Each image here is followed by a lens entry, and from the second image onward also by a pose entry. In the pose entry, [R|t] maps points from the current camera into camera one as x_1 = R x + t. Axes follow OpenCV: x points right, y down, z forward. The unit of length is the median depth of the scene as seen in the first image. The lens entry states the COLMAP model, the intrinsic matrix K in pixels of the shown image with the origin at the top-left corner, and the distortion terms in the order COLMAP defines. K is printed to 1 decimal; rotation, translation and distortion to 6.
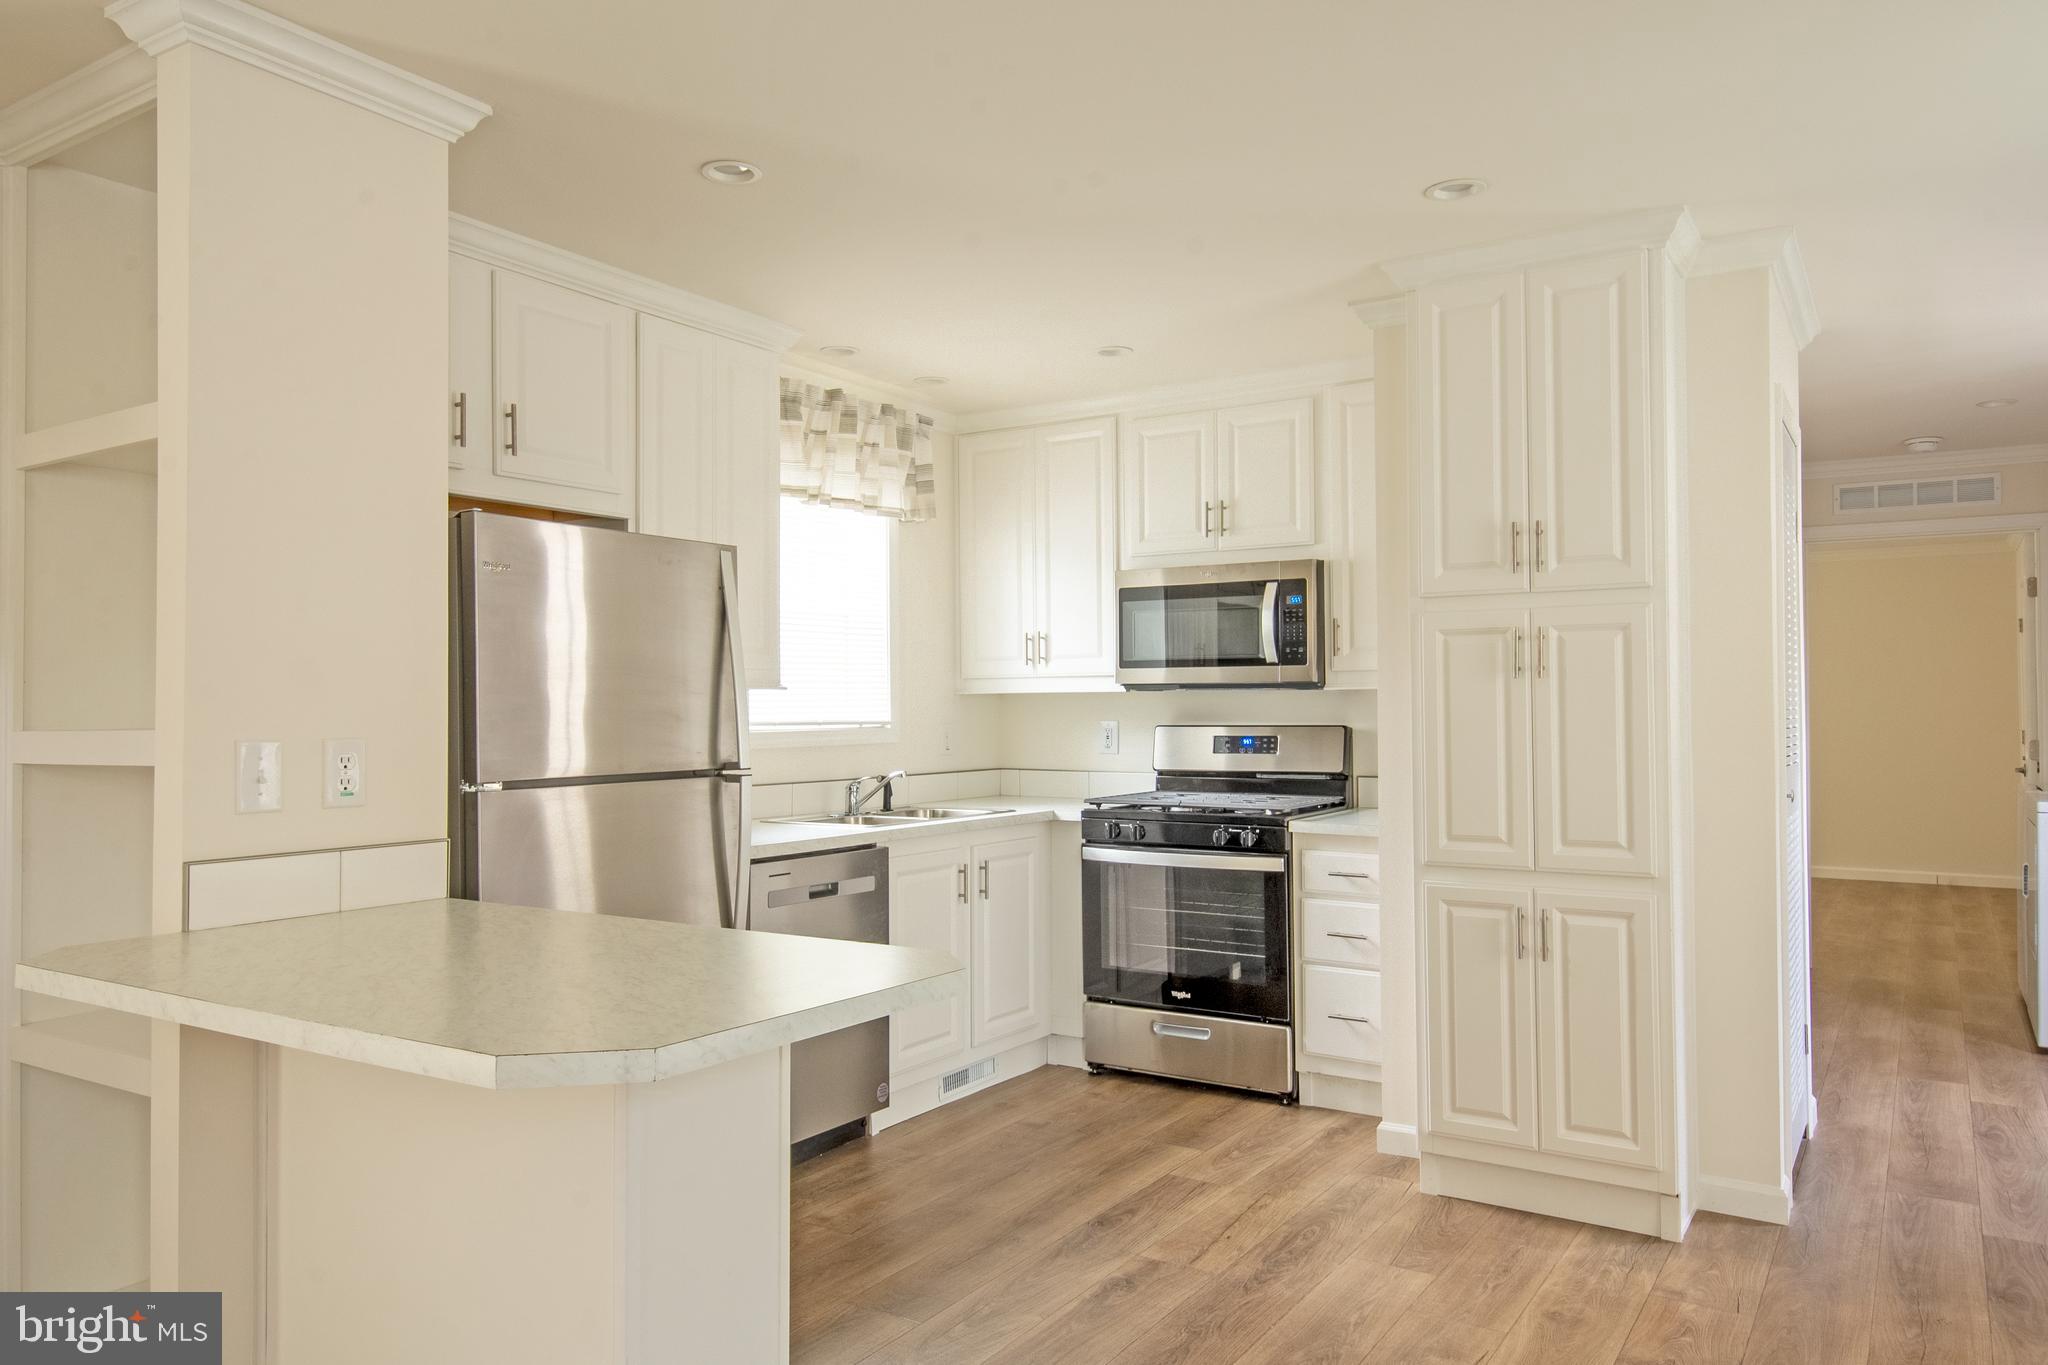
lens RADIAL K [[1442.1, 0, 984.1], [0, 1442.1, 704.2], [0, 0, 1]] dist [0.005911, -0.025171]
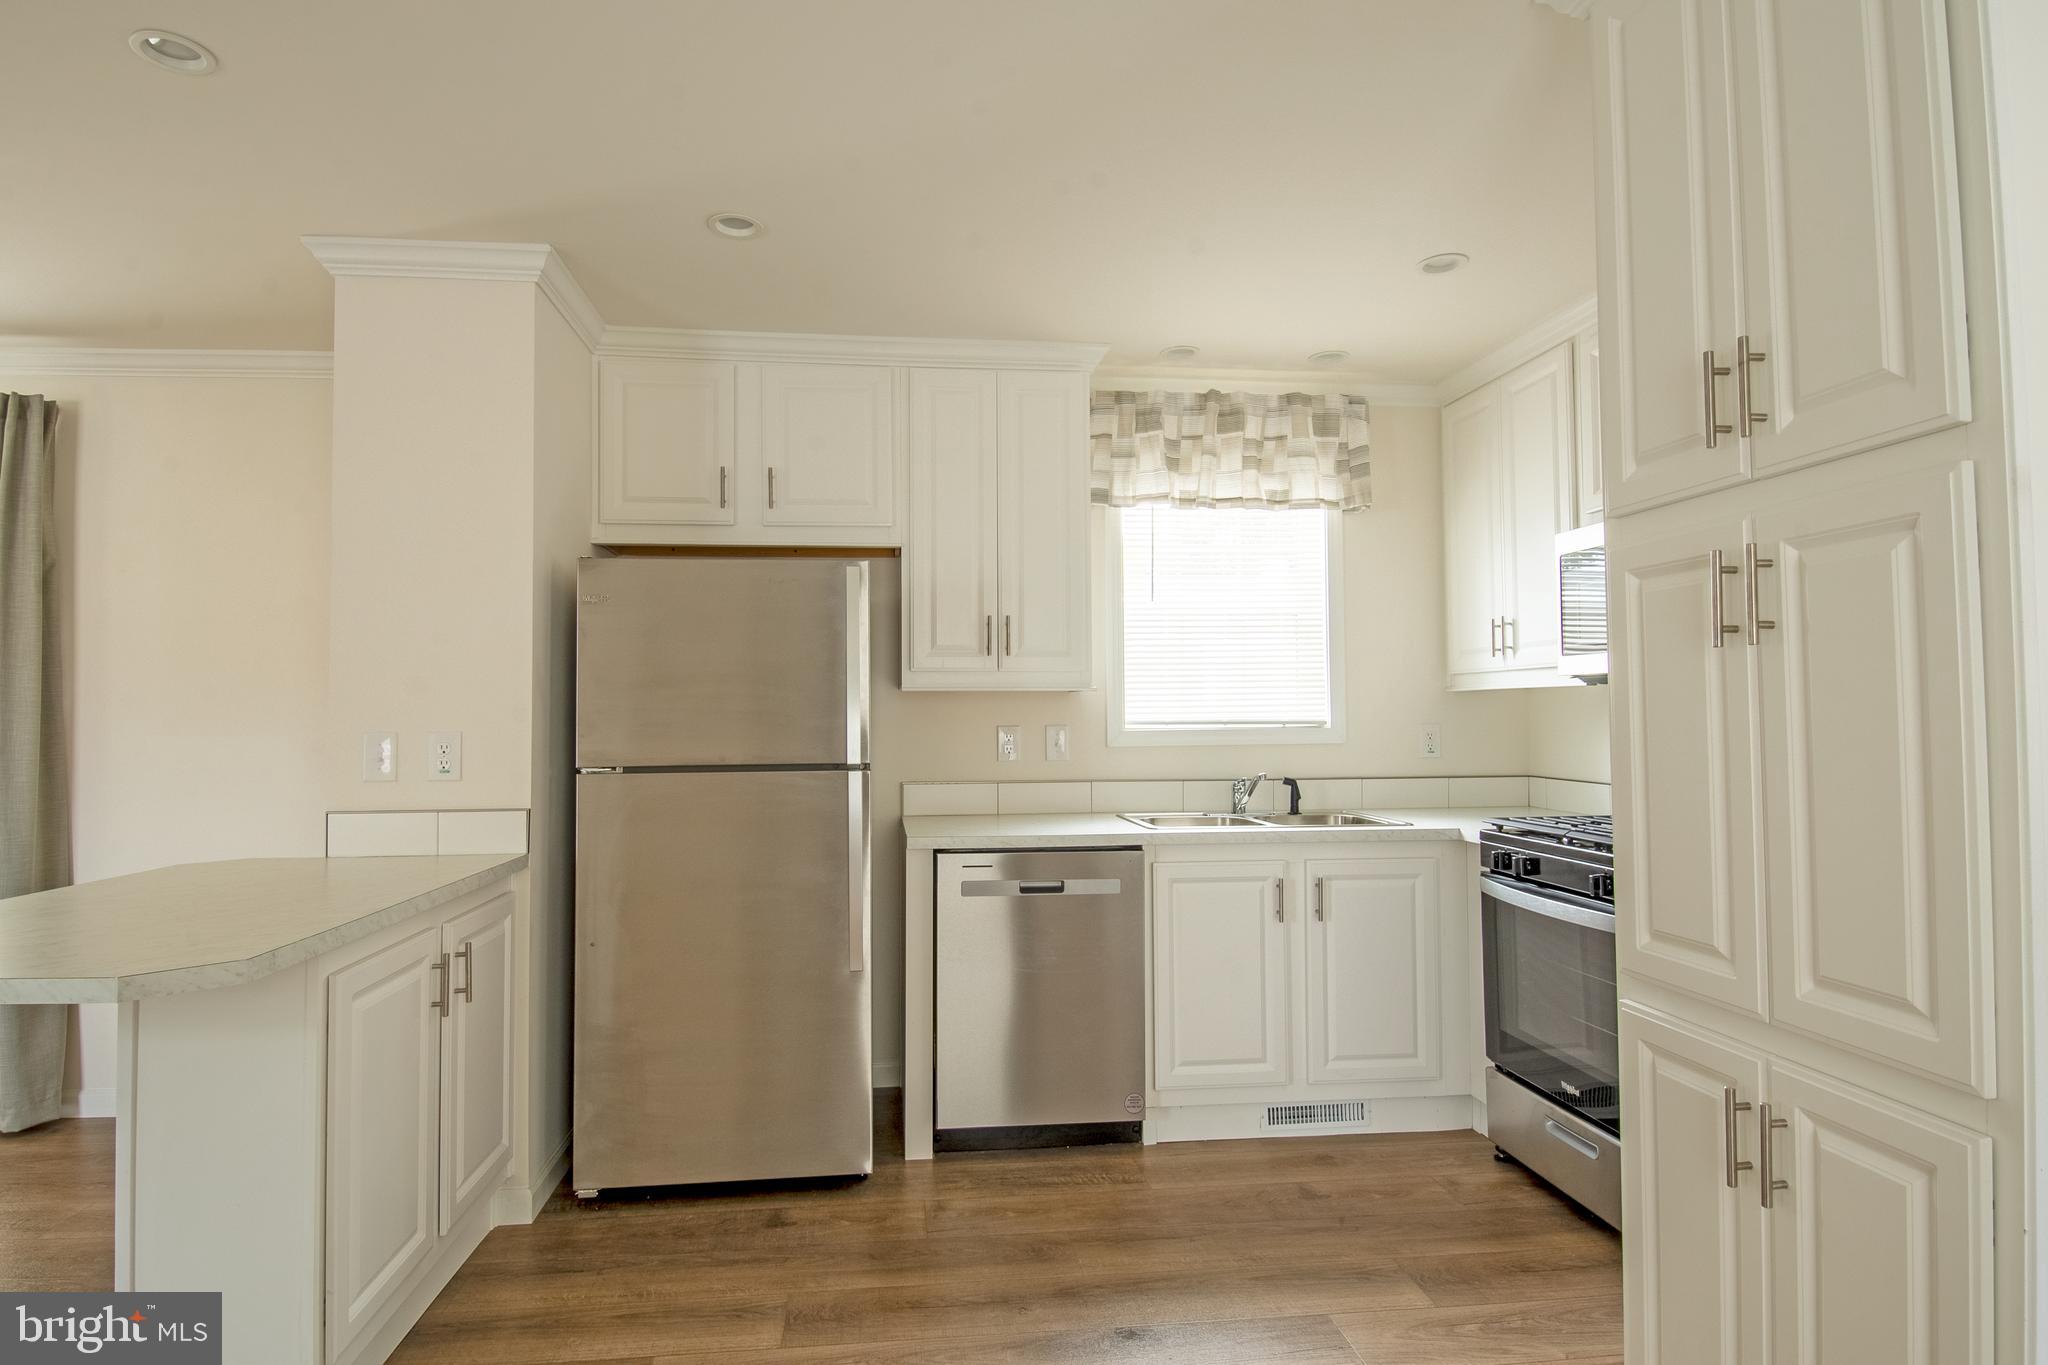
lens RADIAL K [[1080.2, 0, 1050.2], [0, 1080.2, 697.6], [0, 0, 1]] dist [0.015452, -0.002564]
pose [[0.629408, -0.011921, -0.776983, 0.404009], [0.006893, 0.999929, -0.009758, 0.002026], [0.777044, 0.000787, 0.629445, 0.431383]]
